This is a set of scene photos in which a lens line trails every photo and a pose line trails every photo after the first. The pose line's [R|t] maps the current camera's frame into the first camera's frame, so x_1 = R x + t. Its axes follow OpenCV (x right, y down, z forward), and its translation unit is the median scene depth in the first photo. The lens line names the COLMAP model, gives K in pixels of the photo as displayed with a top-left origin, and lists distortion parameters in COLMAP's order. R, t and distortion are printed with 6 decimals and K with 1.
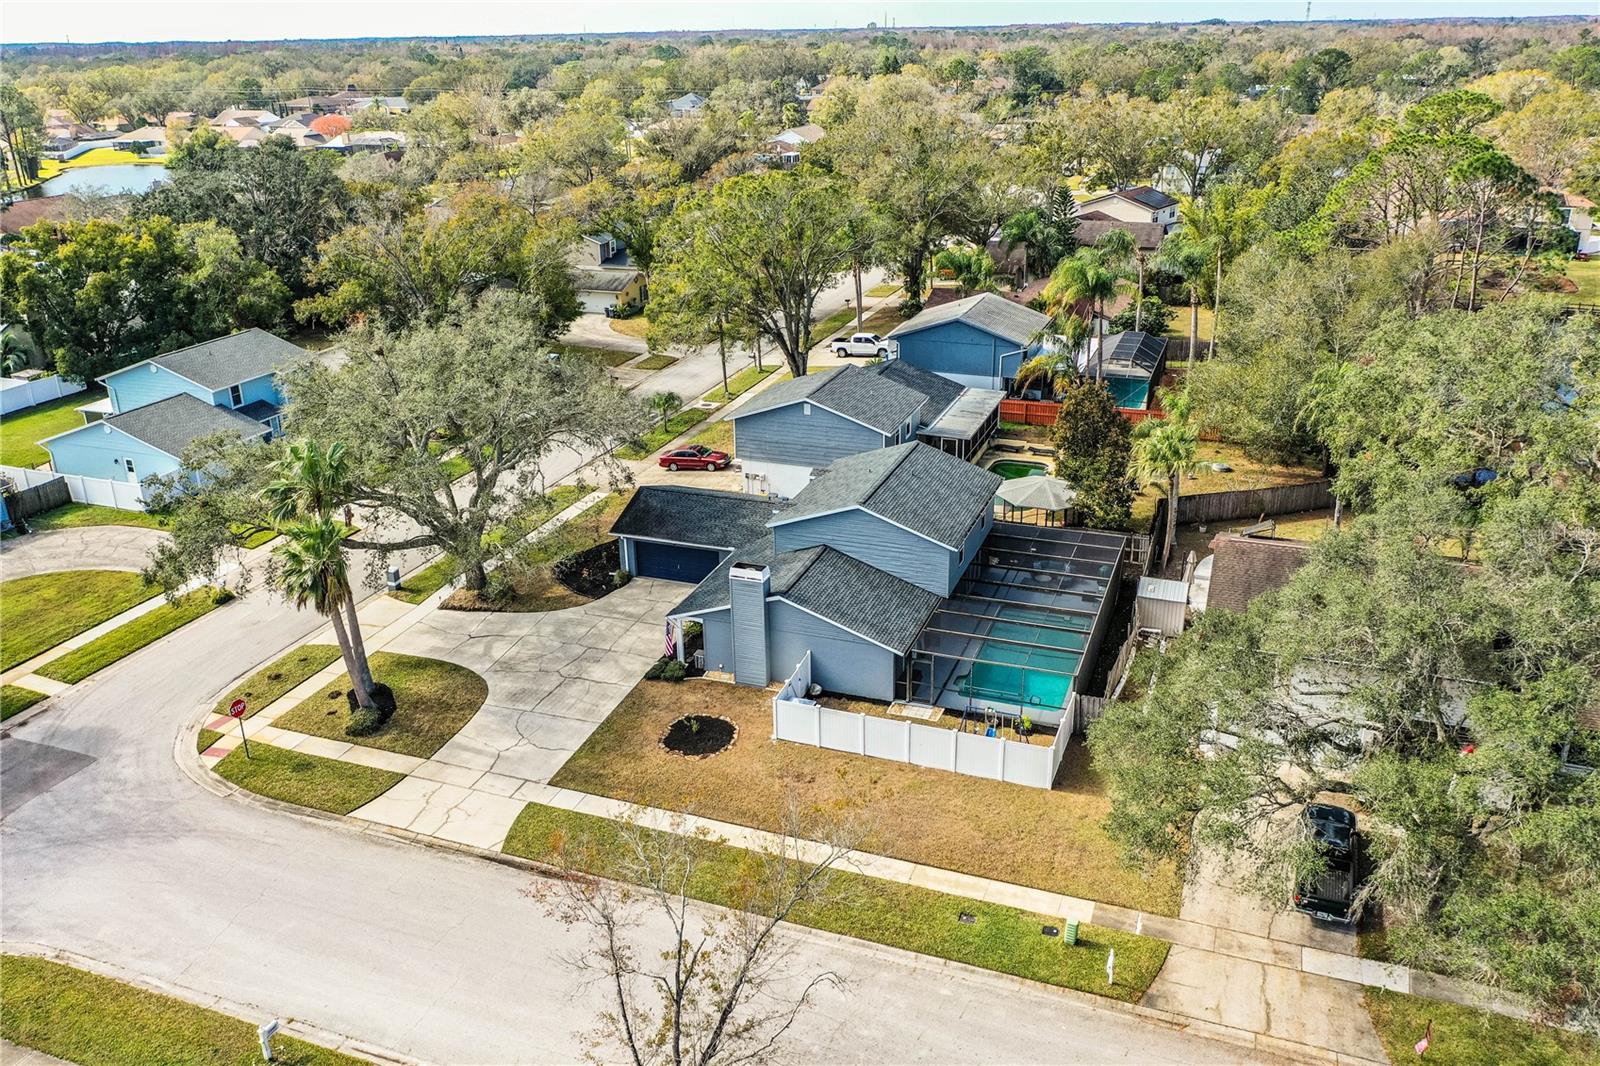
lens RADIAL K [[1257.3, 0, 800.0], [0, 1257.3, 533.0], [0, 0, 1]] dist [-0.002763, -0.001844]
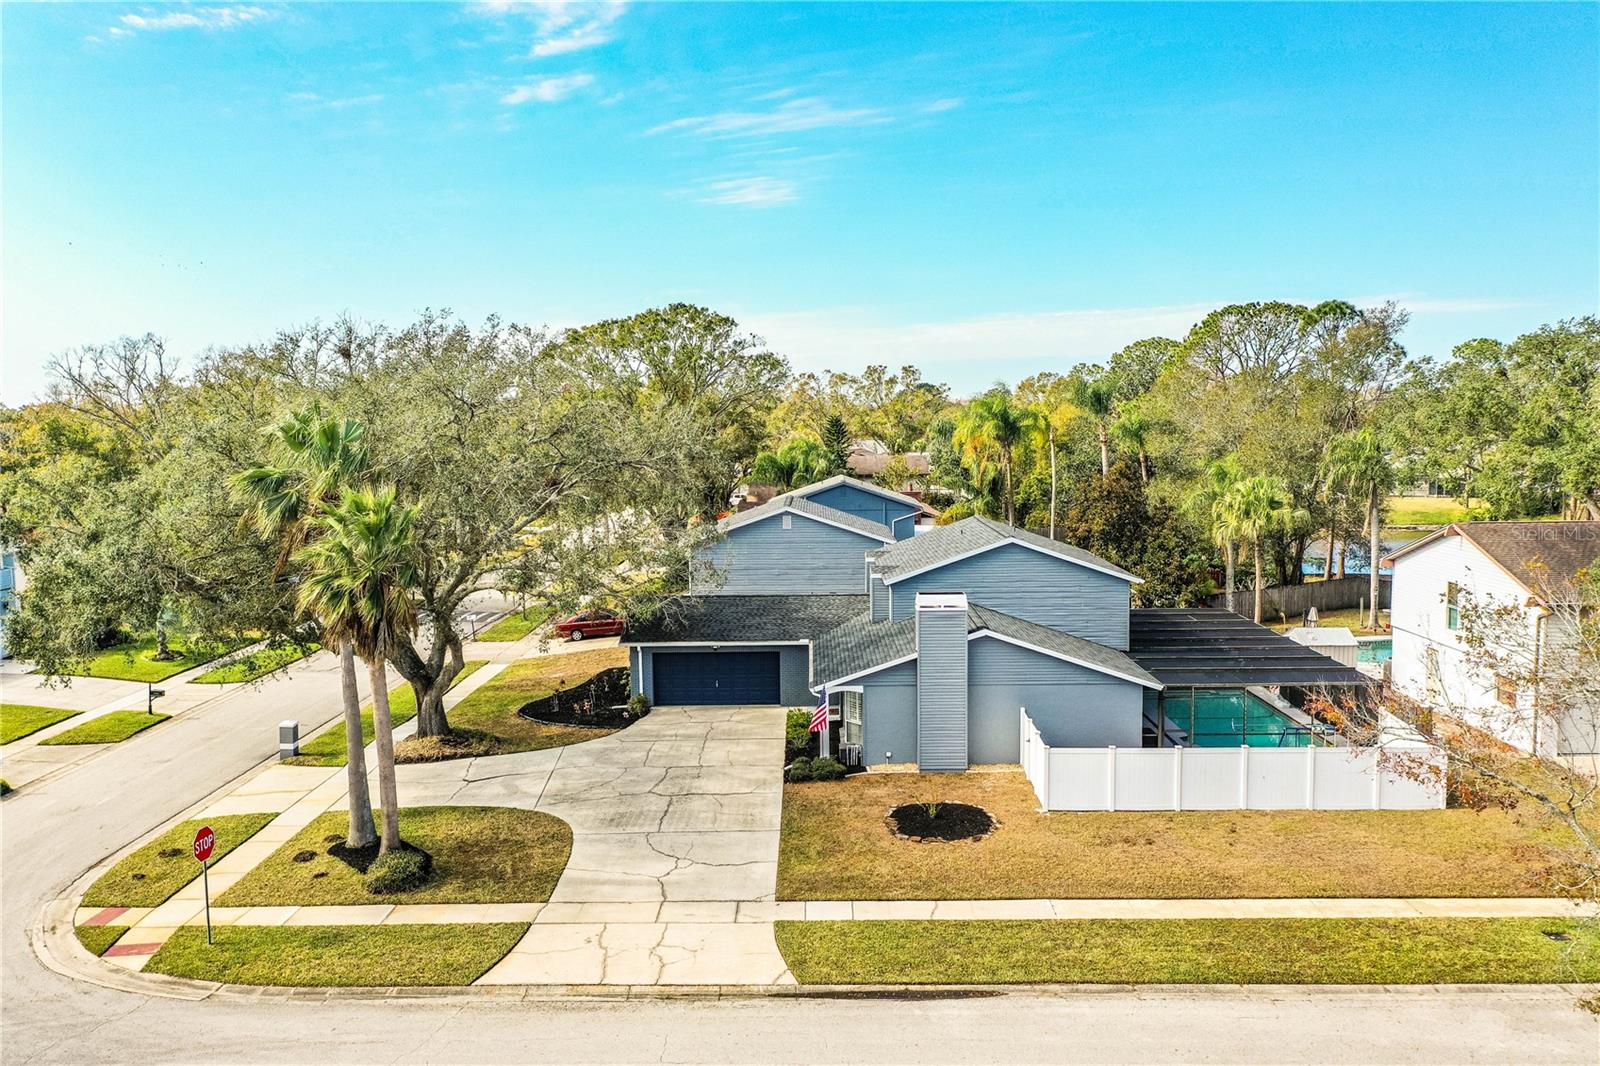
lens RADIAL K [[1257.3, 0, 800.0], [0, 1257.3, 533.0], [0, 0, 1]] dist [-0.002763, -0.001844]
pose [[0.941164, -0.025126, 0.337015, -0.365195], [0.122252, 0.955009, -0.270206, 0.181459], [-0.315063, 0.295509, 0.901892, 0.359288]]
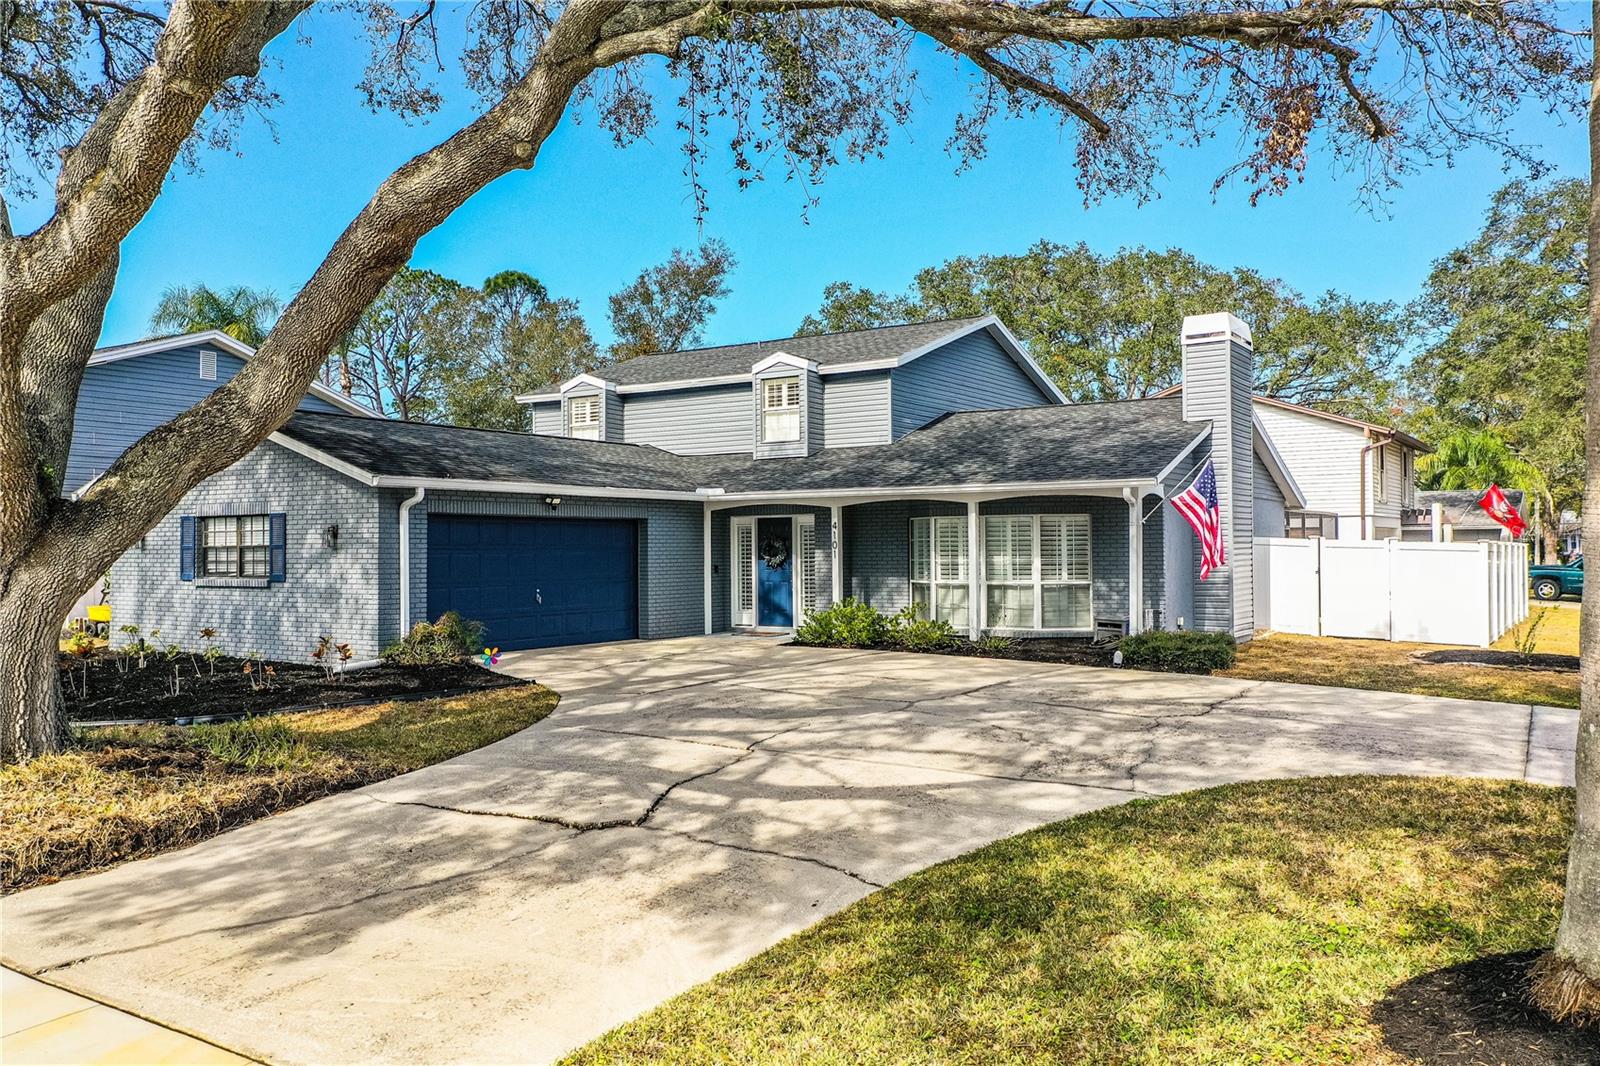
lens RADIAL K [[1257.3, 0, 800.0], [0, 1257.3, 533.0], [0, 0, 1]] dist [-0.002763, -0.001844]
pose [[0.222761, 0.023346, 0.974593, -0.463652], [0.371145, 0.922398, -0.106928, 0.085310], [-0.901459, 0.385535, 0.196810, 1.078750]]
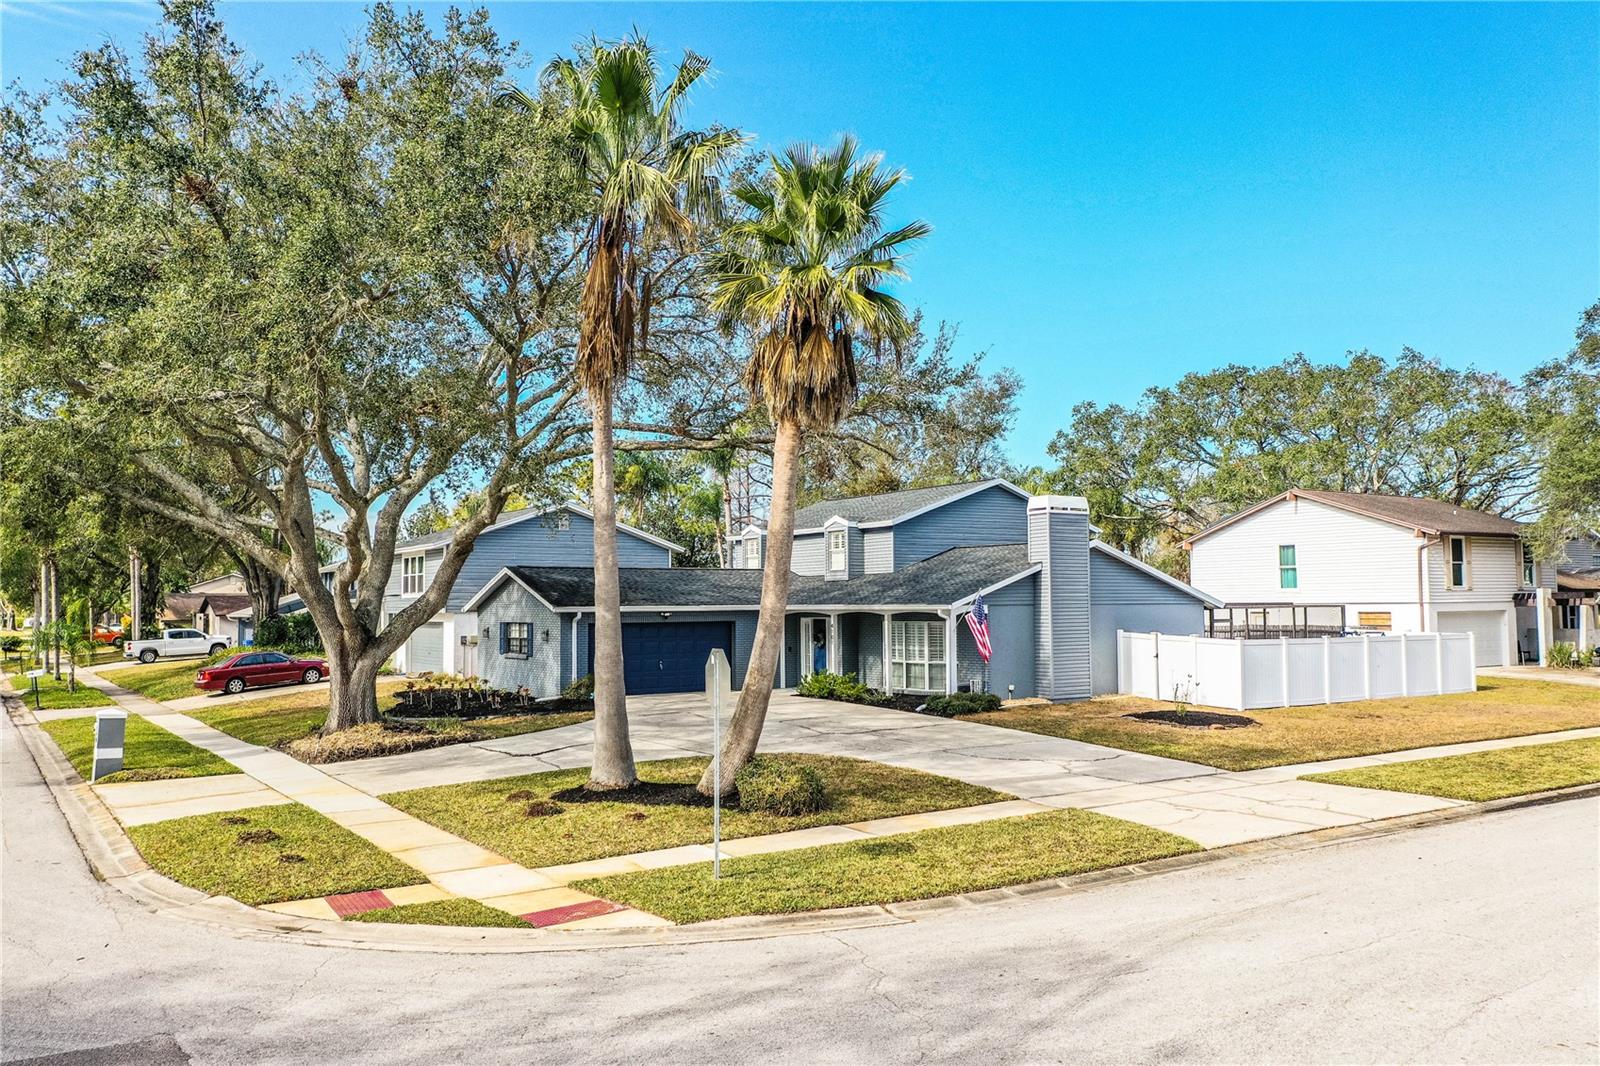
lens RADIAL K [[1257.3, 0, 800.0], [0, 1257.3, 533.0], [0, 0, 1]] dist [-0.002763, -0.001844]
pose [[0.592064, 0.051972, 0.804213, -0.639537], [0.305358, 0.909040, -0.283553, 0.191562], [-0.745799, 0.413455, 0.522340, 0.768347]]
